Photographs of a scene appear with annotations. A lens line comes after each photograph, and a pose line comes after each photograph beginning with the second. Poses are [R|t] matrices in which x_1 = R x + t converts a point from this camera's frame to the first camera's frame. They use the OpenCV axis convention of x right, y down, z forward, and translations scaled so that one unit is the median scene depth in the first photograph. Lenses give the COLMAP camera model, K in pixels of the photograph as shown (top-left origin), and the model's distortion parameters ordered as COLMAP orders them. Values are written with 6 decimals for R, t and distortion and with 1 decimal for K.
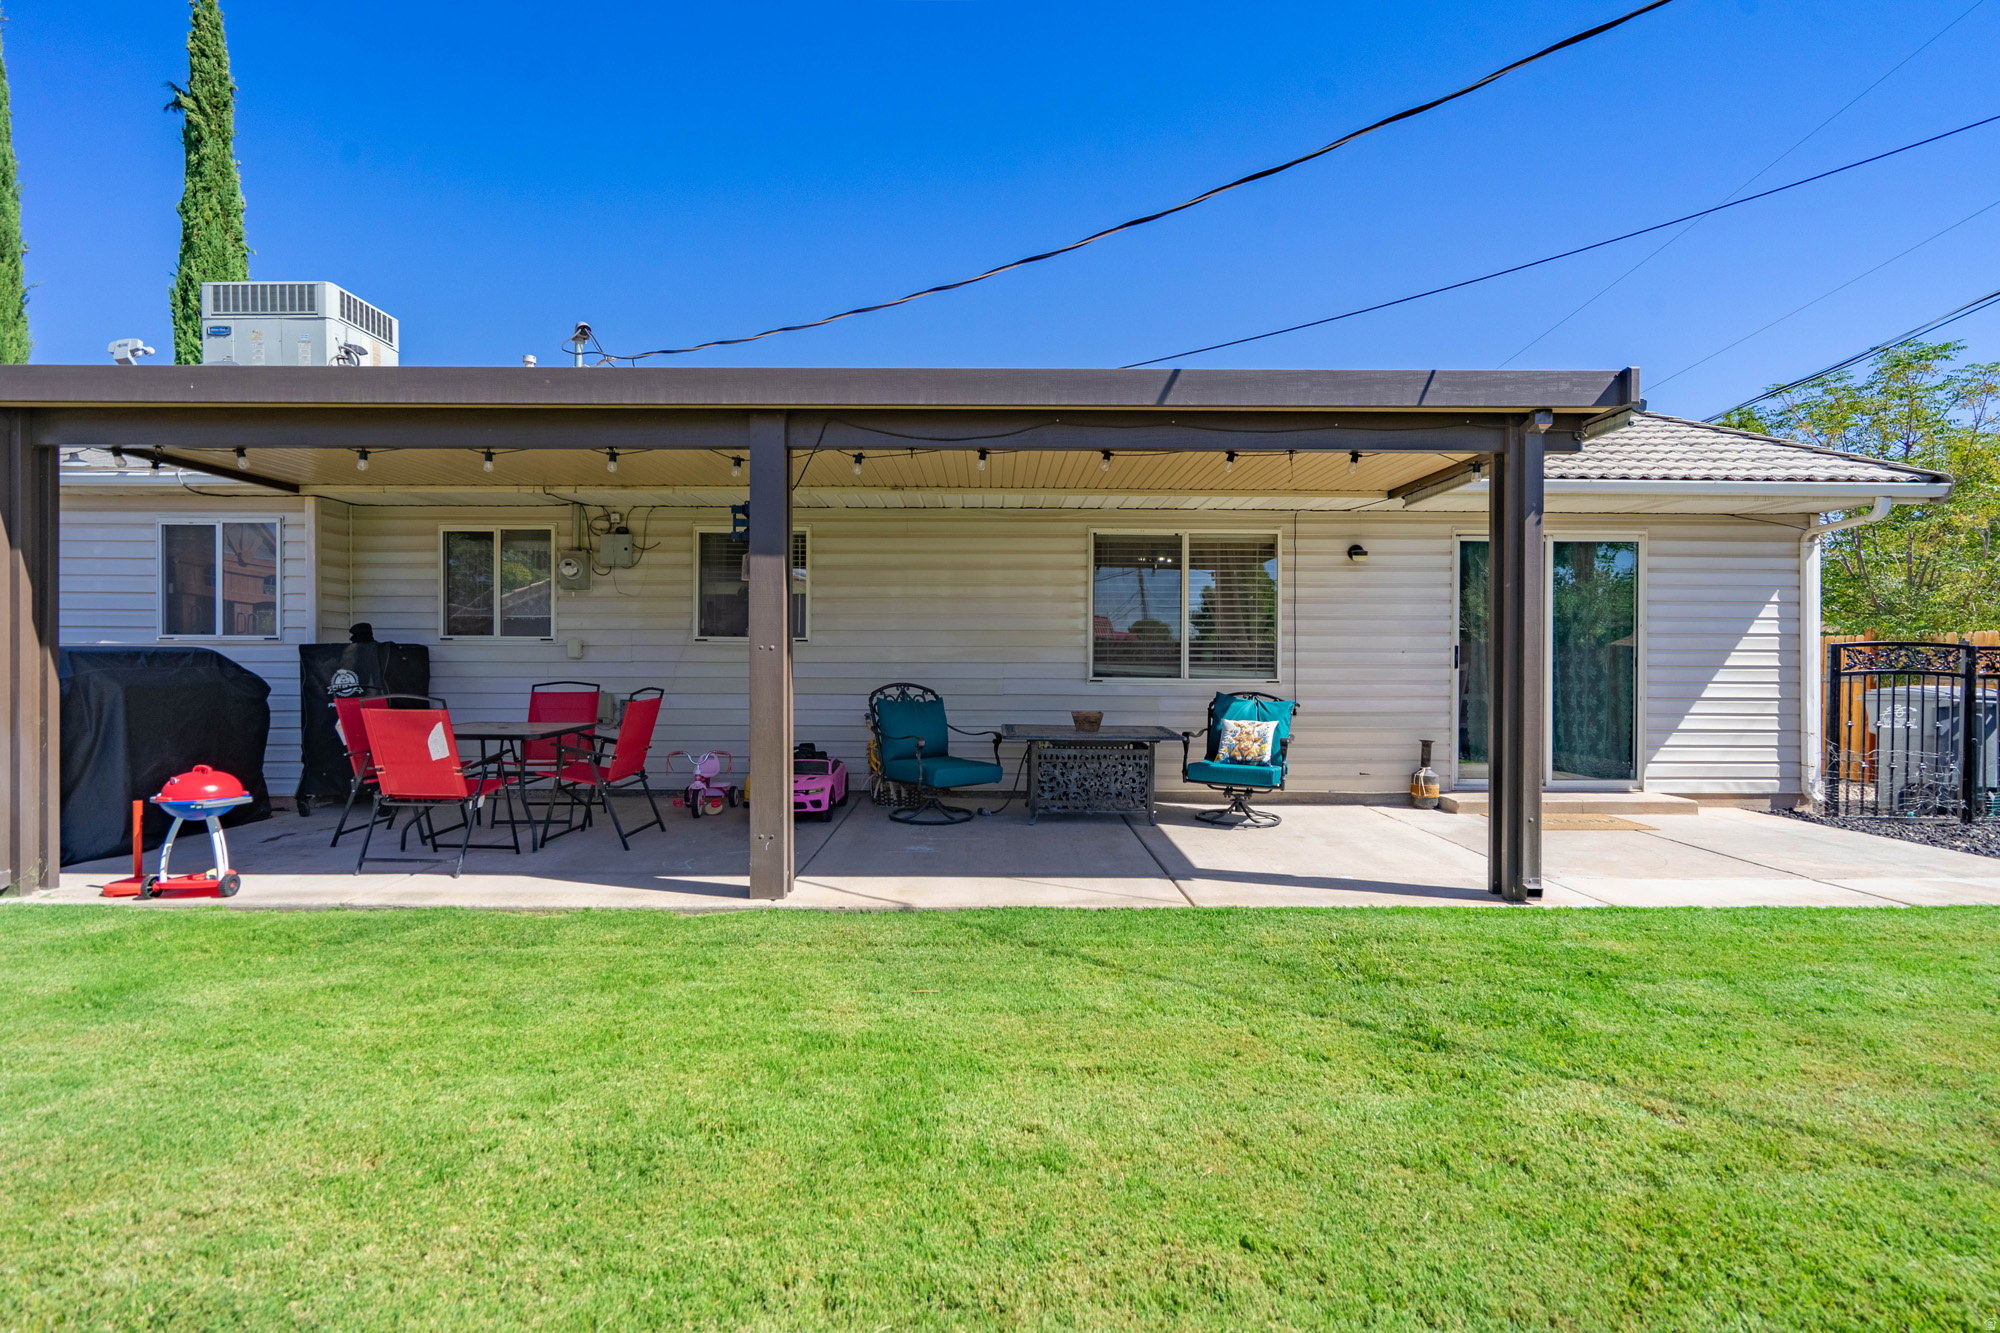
lens RADIAL K [[965.4, 0, 899.7], [0, 965.4, 668.1], [0, 0, 1]] dist [0.001422, 0.000207]
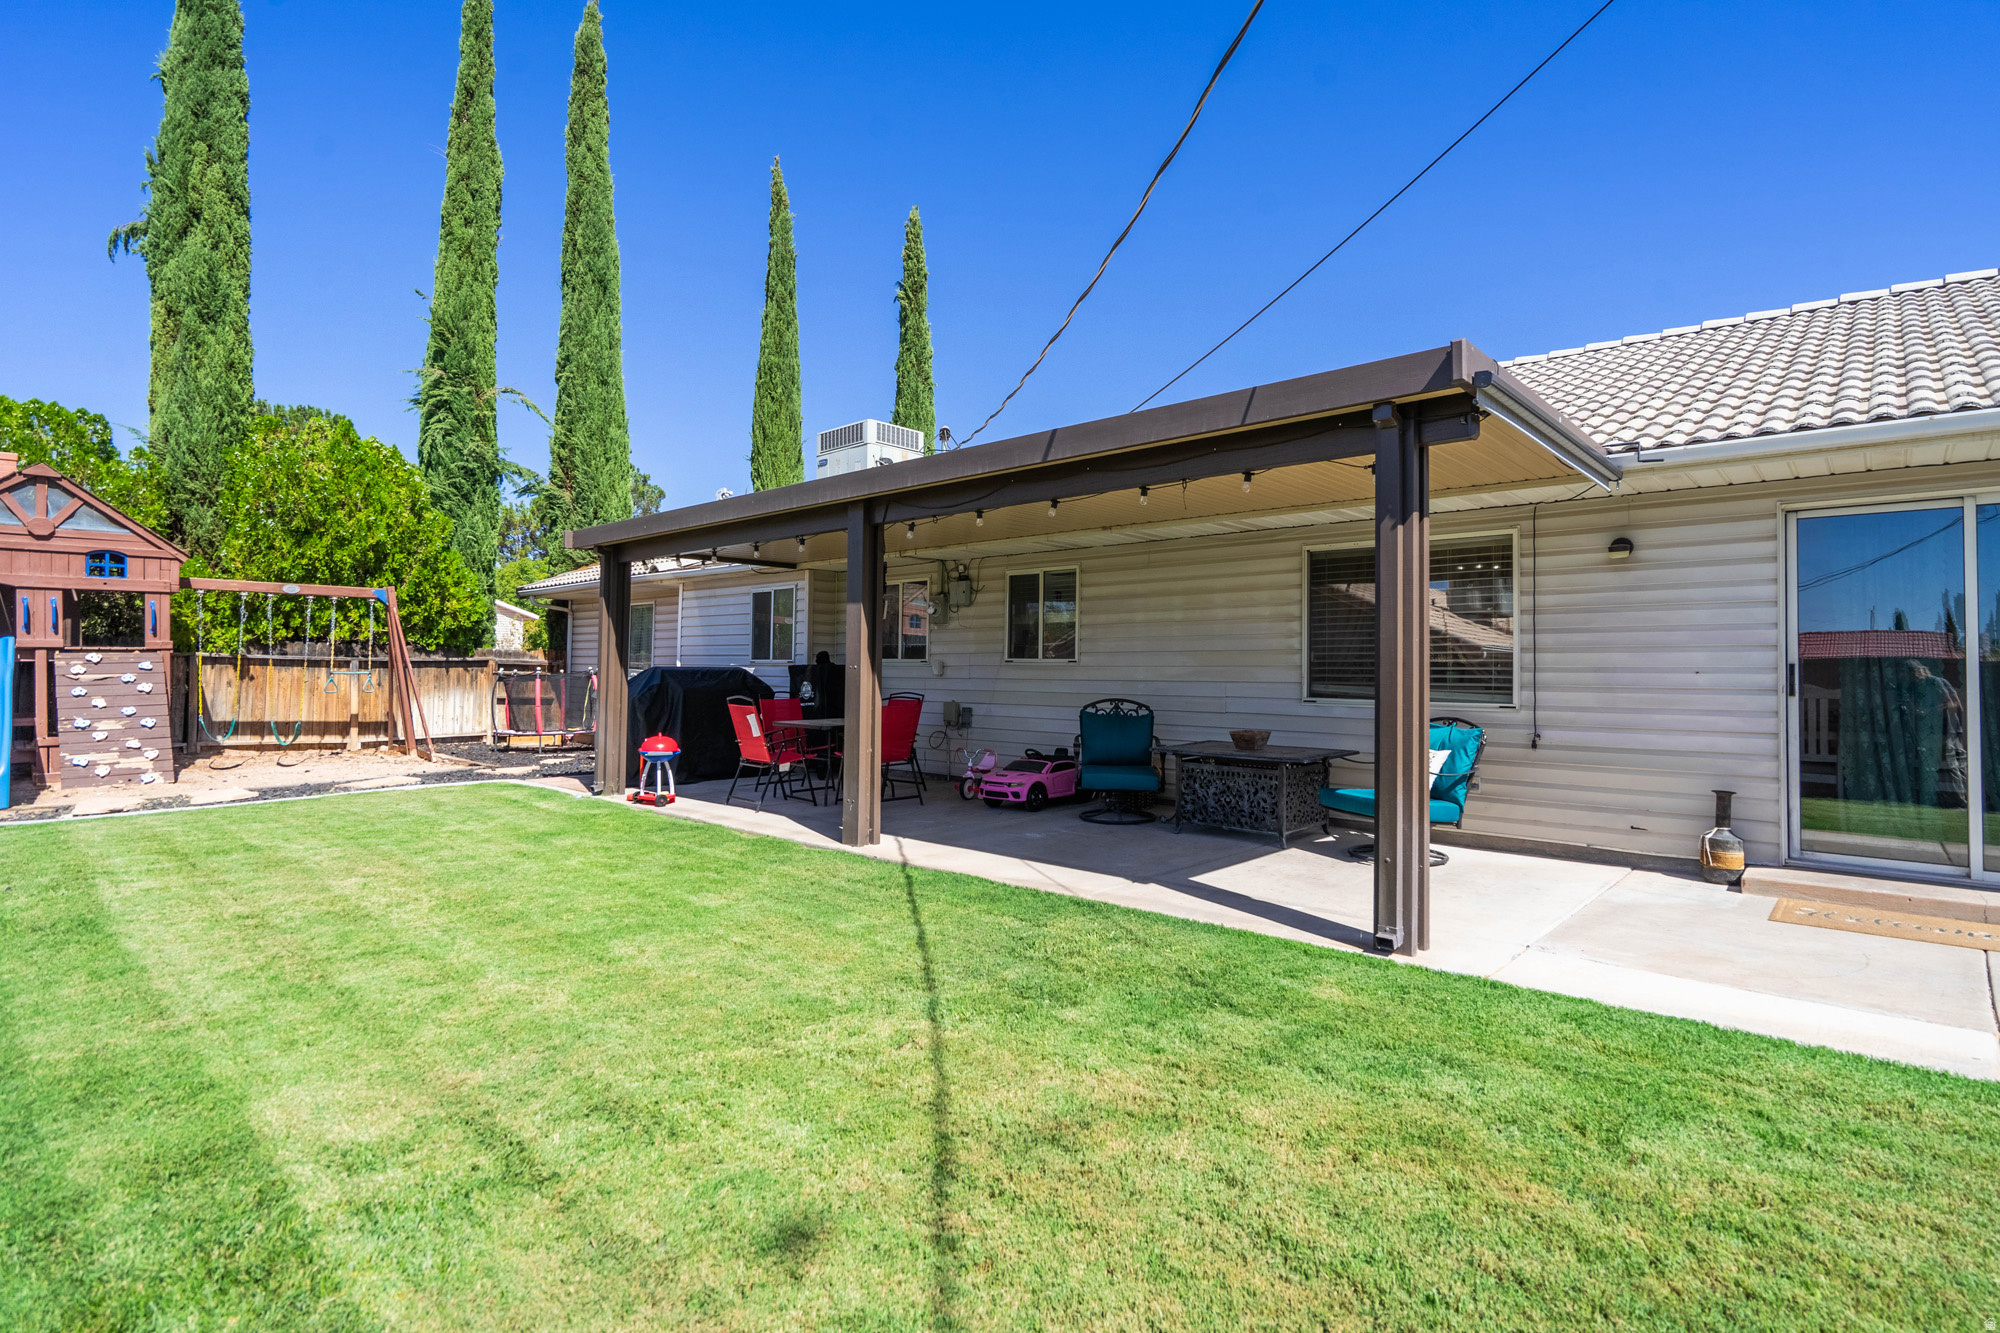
lens RADIAL K [[965.4, 0, 964.6], [0, 965.4, 648.3], [0, 0, 1]] dist [0.001422, 0.000207]
pose [[0.728222, -0.013989, -0.685198, 0.622251], [-0.014420, 0.999258, -0.035726, -0.000301], [0.685189, 0.035897, 0.727480, 0.051042]]
